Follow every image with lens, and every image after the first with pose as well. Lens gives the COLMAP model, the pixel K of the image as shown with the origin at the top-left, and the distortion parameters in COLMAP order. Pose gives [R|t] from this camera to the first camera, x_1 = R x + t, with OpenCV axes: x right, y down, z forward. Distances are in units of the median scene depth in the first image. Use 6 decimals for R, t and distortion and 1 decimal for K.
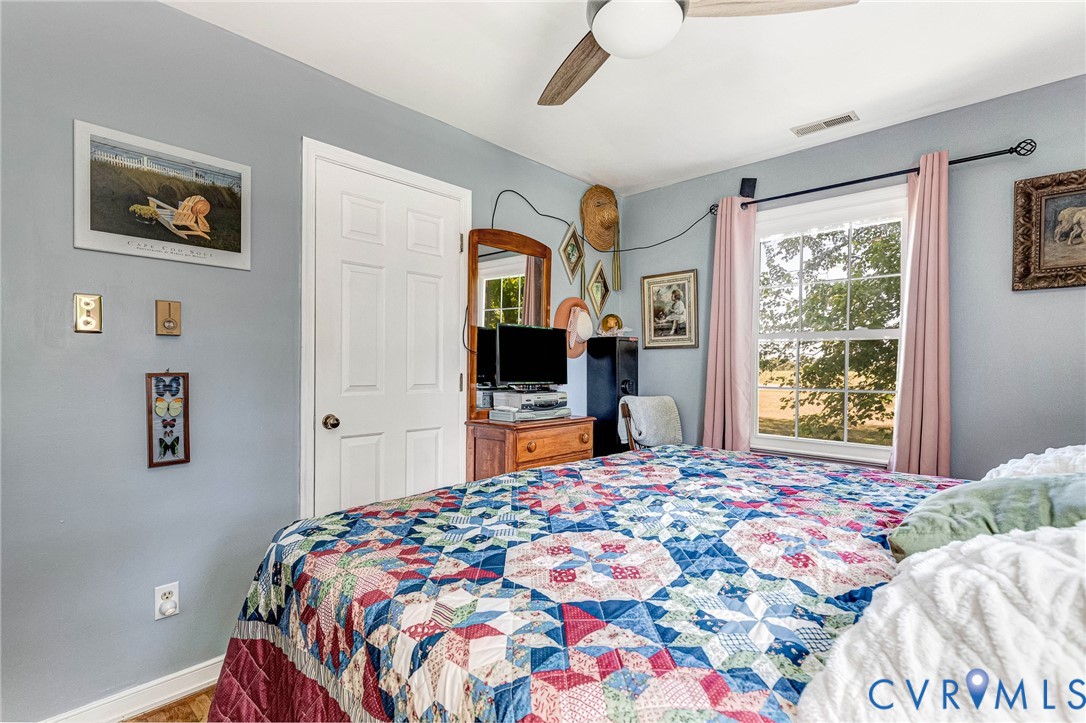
lens RADIAL K [[517.7, 0, 546.6], [0, 517.7, 369.3], [0, 0, 1]] dist [0.008643, 0.000761]
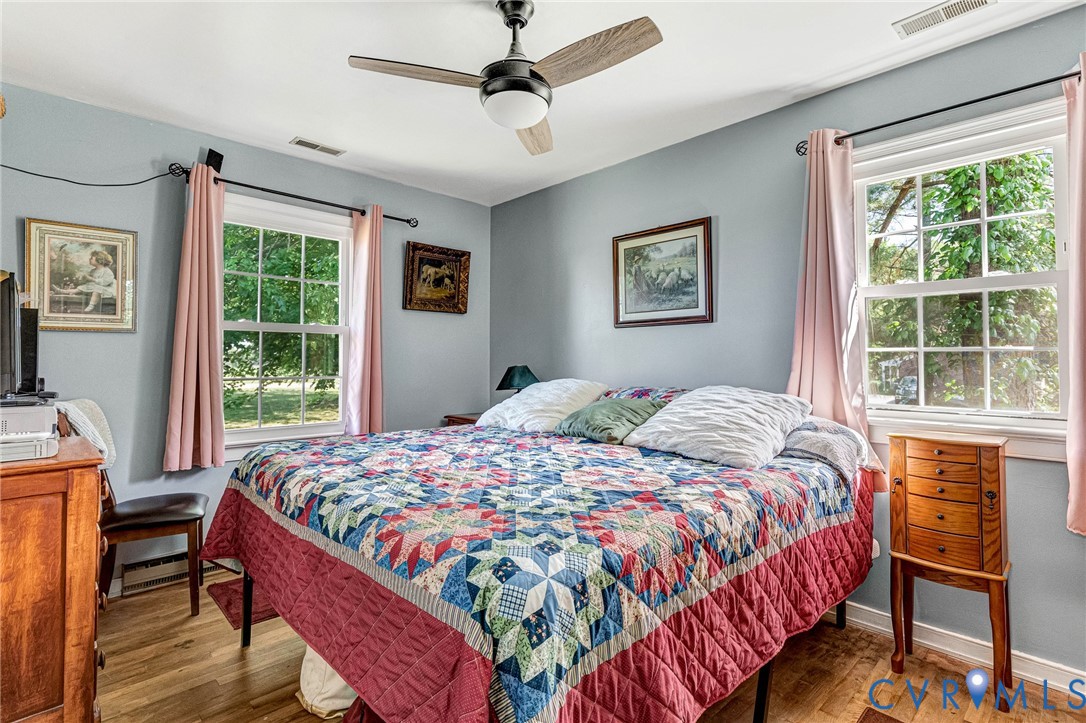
lens RADIAL K [[517.7, 0, 547.0], [0, 517.7, 353.5], [0, 0, 1]] dist [0.008643, 0.000761]
pose [[0.048857, 0.006549, 0.998784, -0.457291], [0.005975, 0.999959, -0.006849, -0.000749], [-0.998788, 0.006303, 0.048816, 0.339466]]
